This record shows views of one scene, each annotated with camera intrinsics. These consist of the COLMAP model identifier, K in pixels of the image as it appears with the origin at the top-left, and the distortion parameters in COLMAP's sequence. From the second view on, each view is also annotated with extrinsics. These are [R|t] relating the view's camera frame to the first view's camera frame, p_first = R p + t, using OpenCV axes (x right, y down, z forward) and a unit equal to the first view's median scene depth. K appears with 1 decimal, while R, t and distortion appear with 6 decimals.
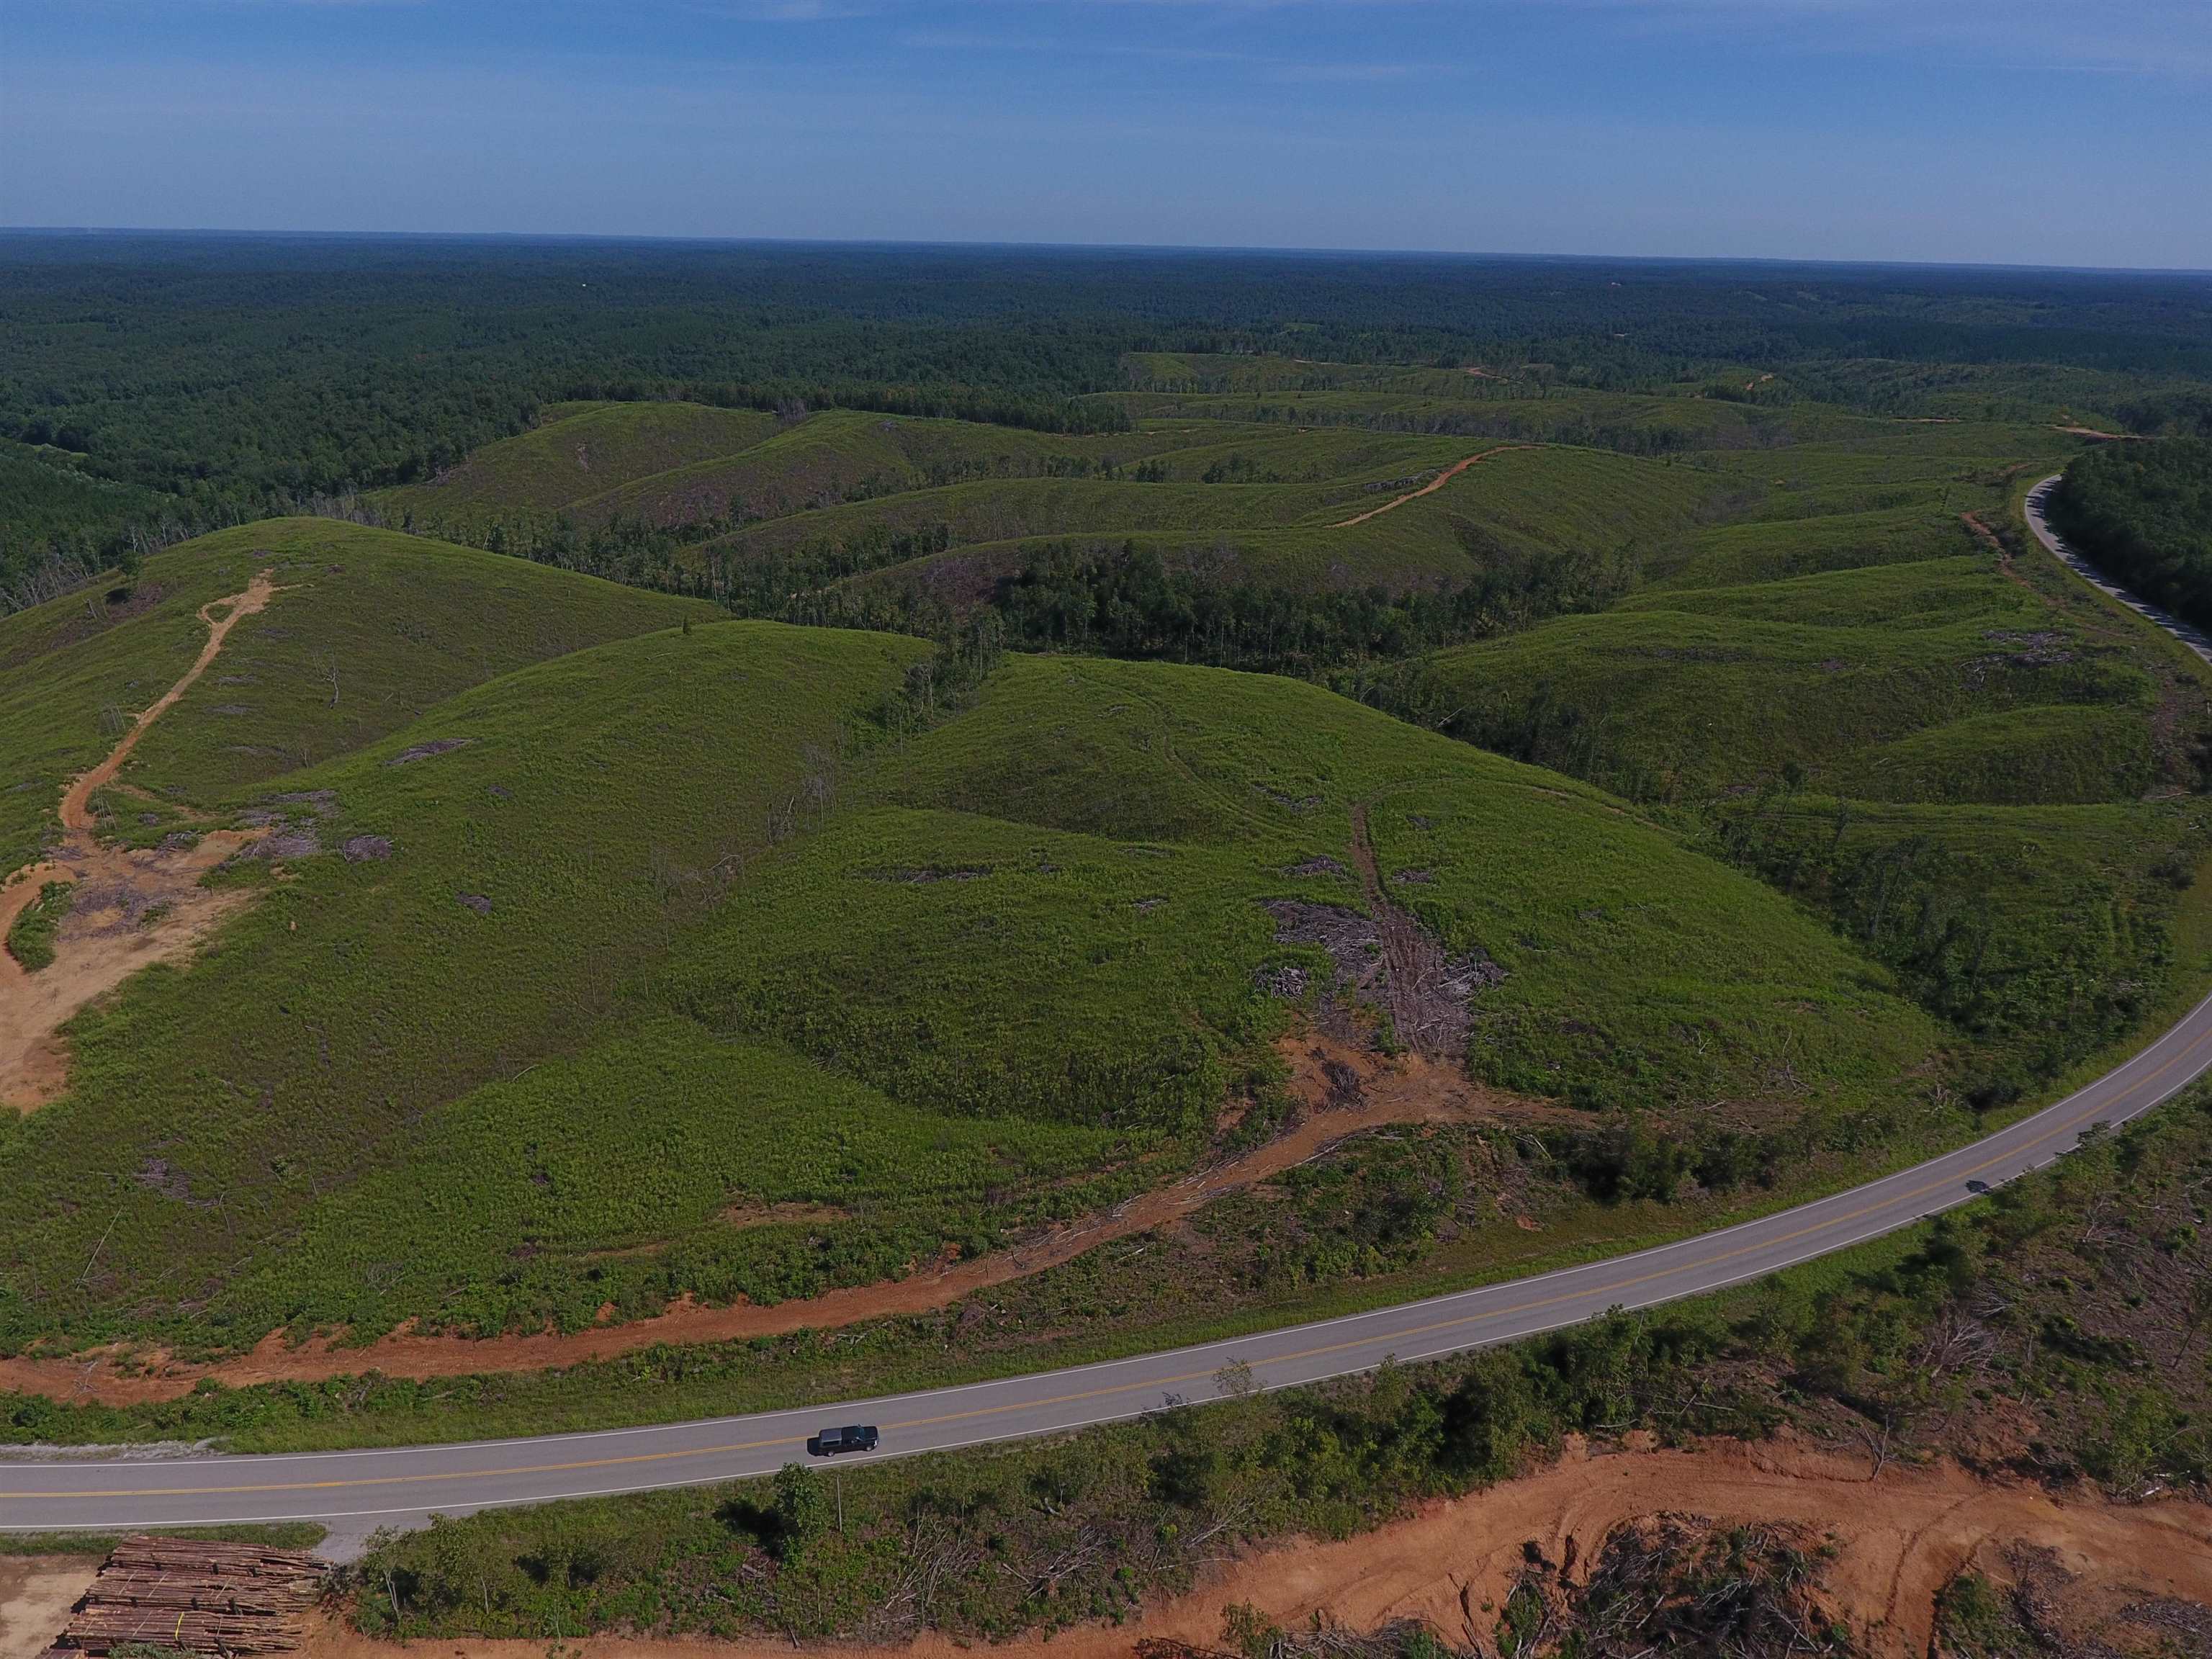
lens RADIAL K [[1314.4, 0, 1089.1], [0, 1314.4, 811.7], [0, 0, 1]] dist [-0.001568, -0.001979]
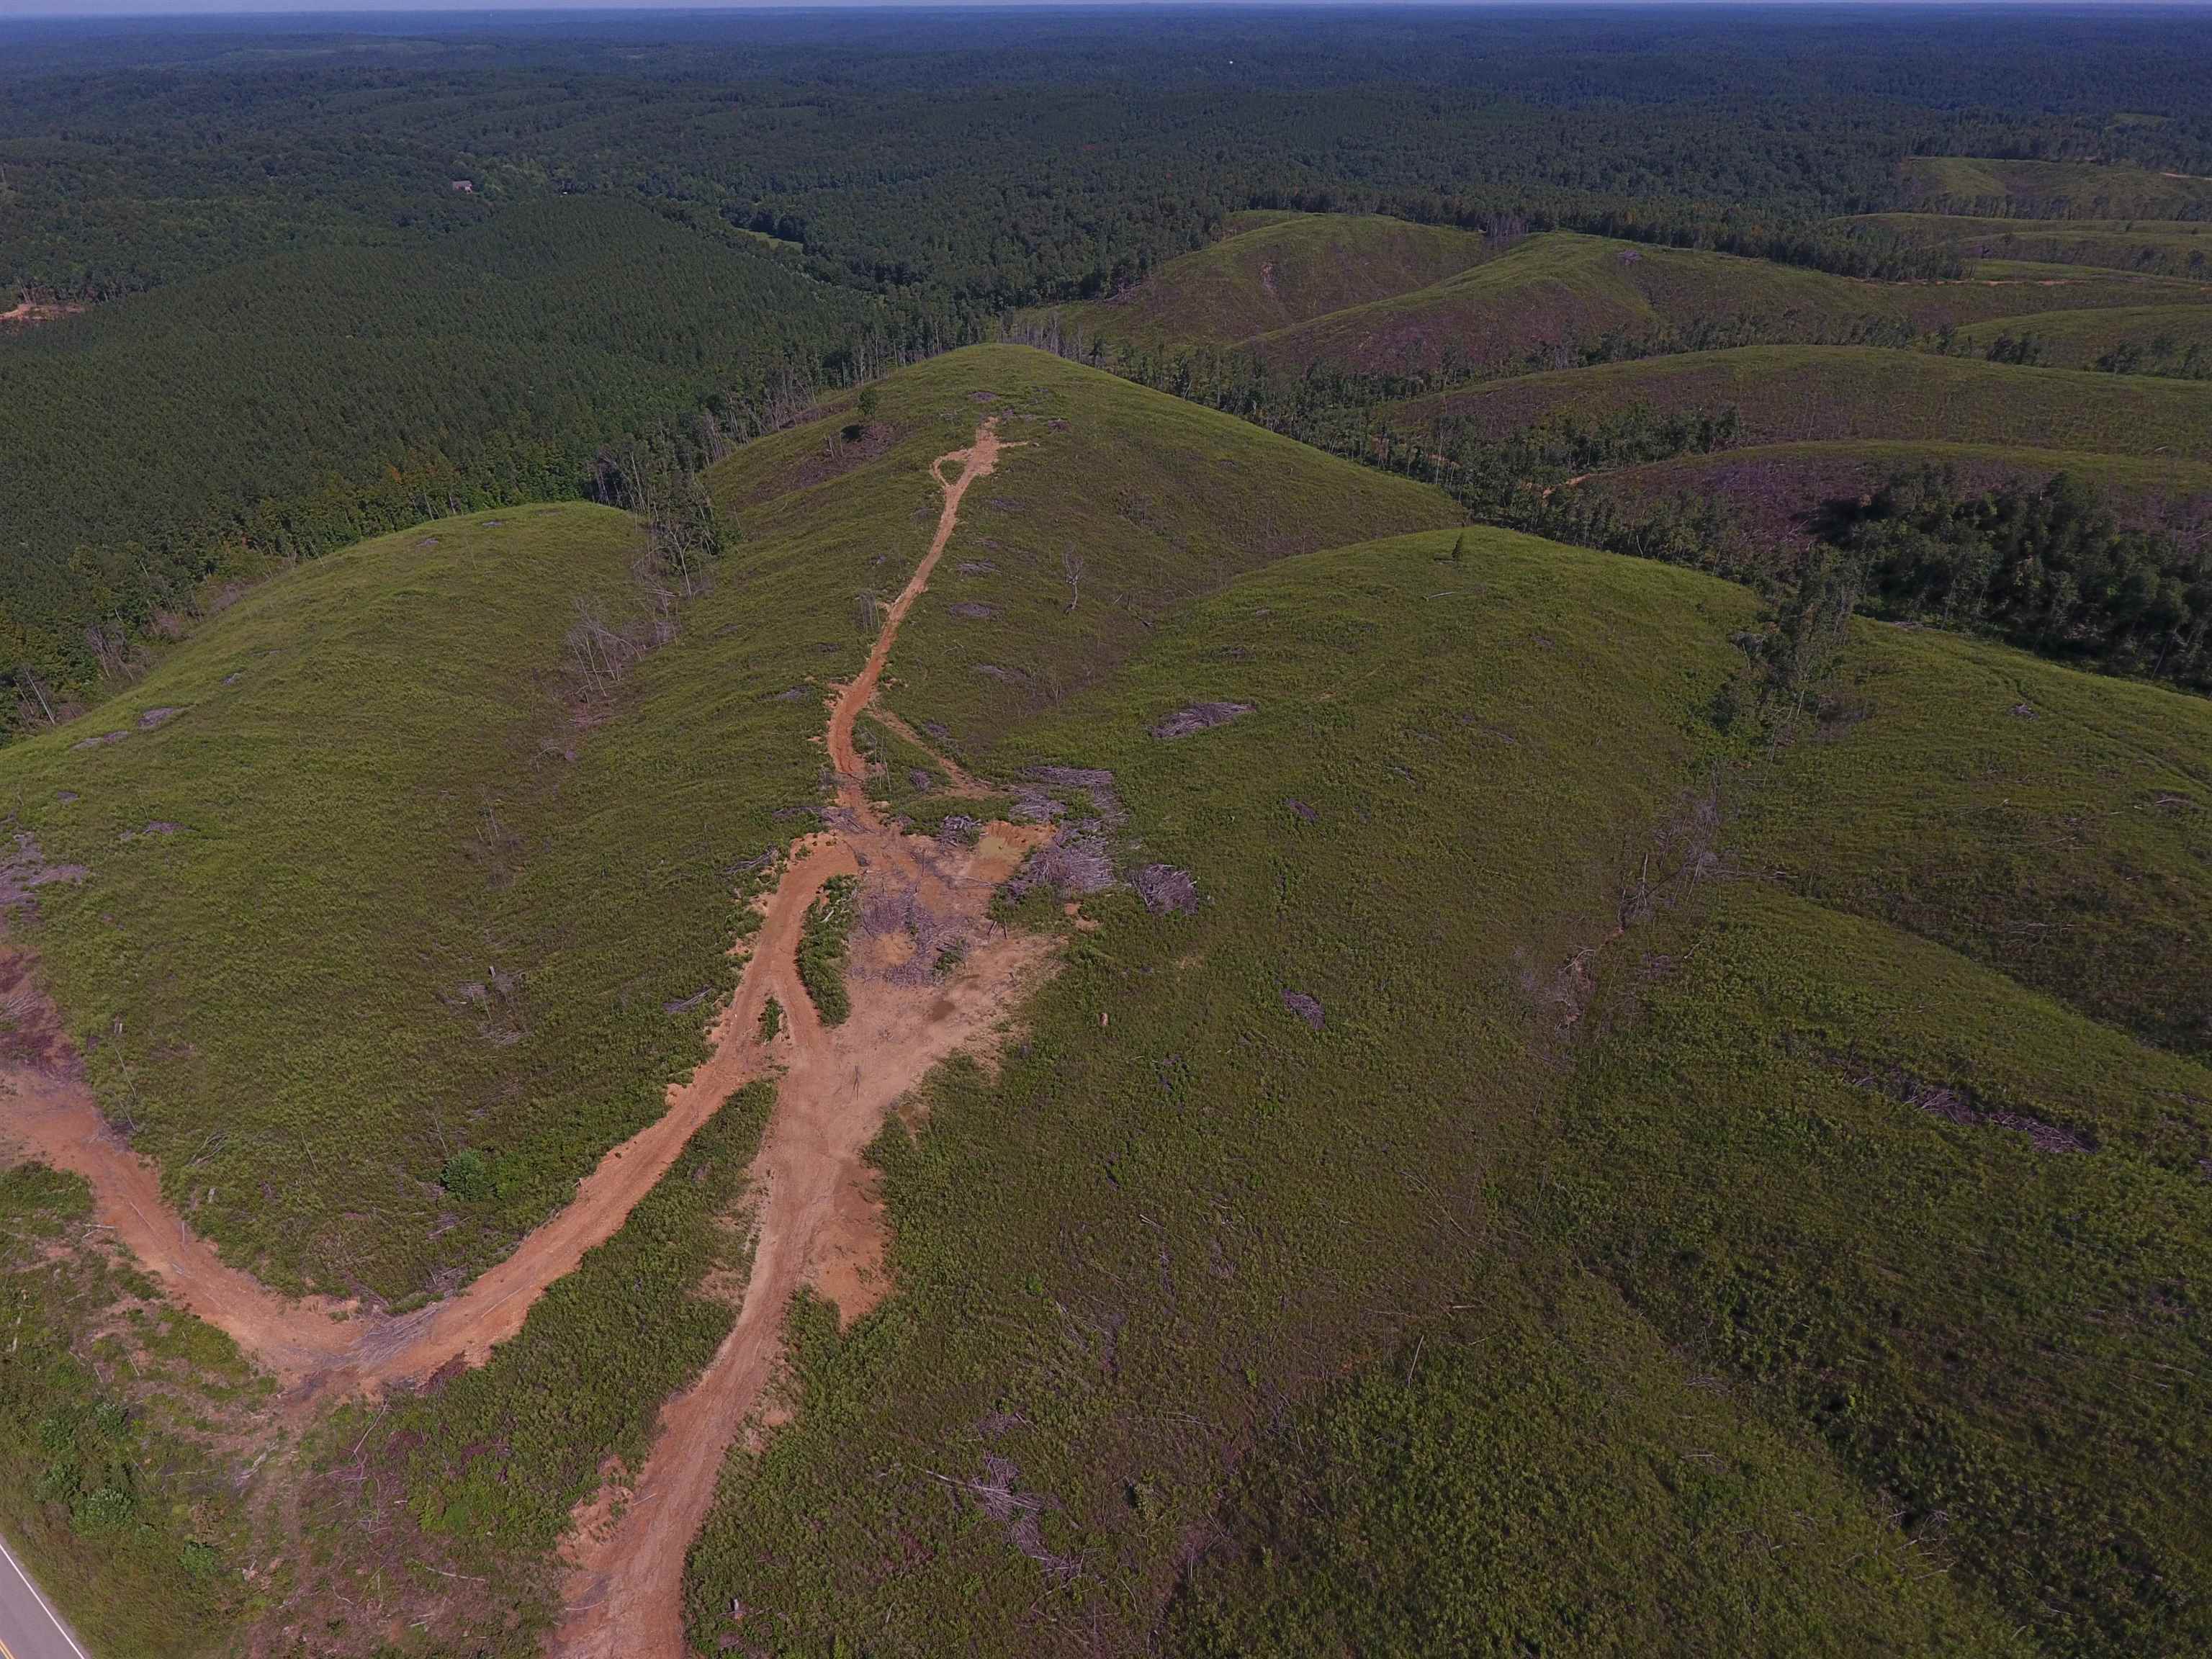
lens RADIAL K [[1314.4, 0, 1077.4], [0, 1314.4, 809.1], [0, 0, 1]] dist [-0.001568, -0.001979]
pose [[0.910408, 0.198774, -0.362830, -0.178904], [-0.146459, 0.975071, 0.166693, -0.078798], [0.386919, -0.098619, 0.916825, 0.144841]]
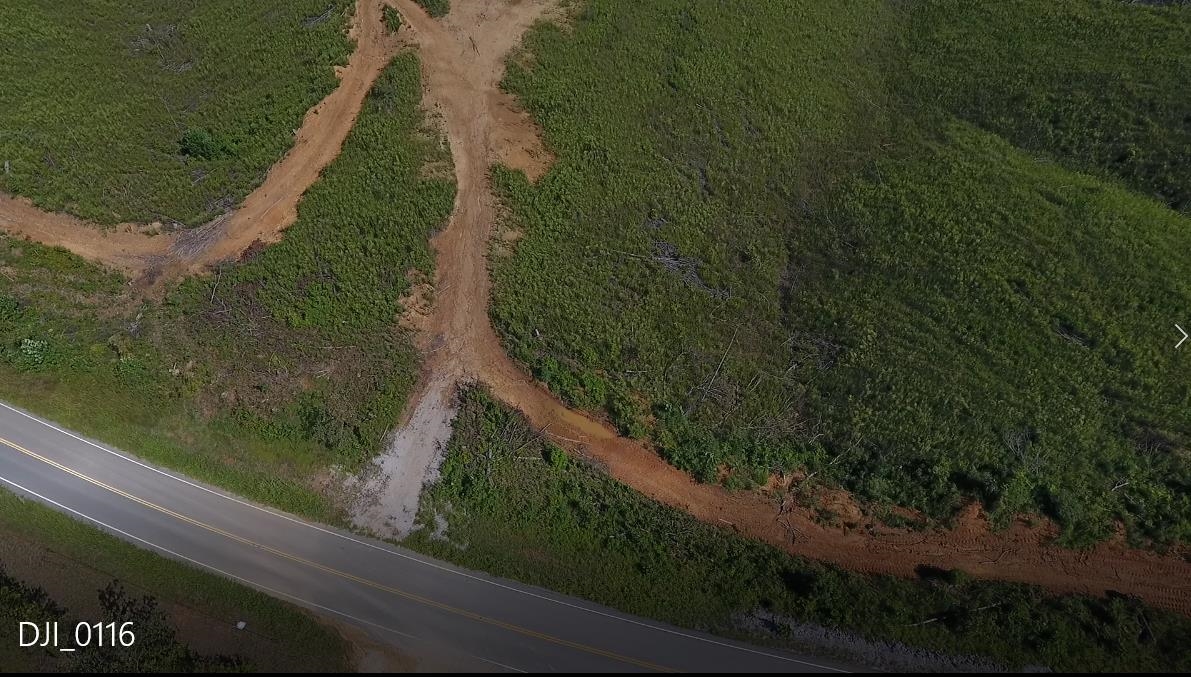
lens RADIAL K [[737.2, 0, 579.9], [0, 737.2, 333.8], [0, 0, 1]] dist [0.002275, -0.006200]
pose [[0.976260, 0.174501, -0.128315, -0.255655], [-0.084901, 0.853292, 0.514475, 0.008485], [0.199267, -0.491368, 0.847850, 0.162181]]
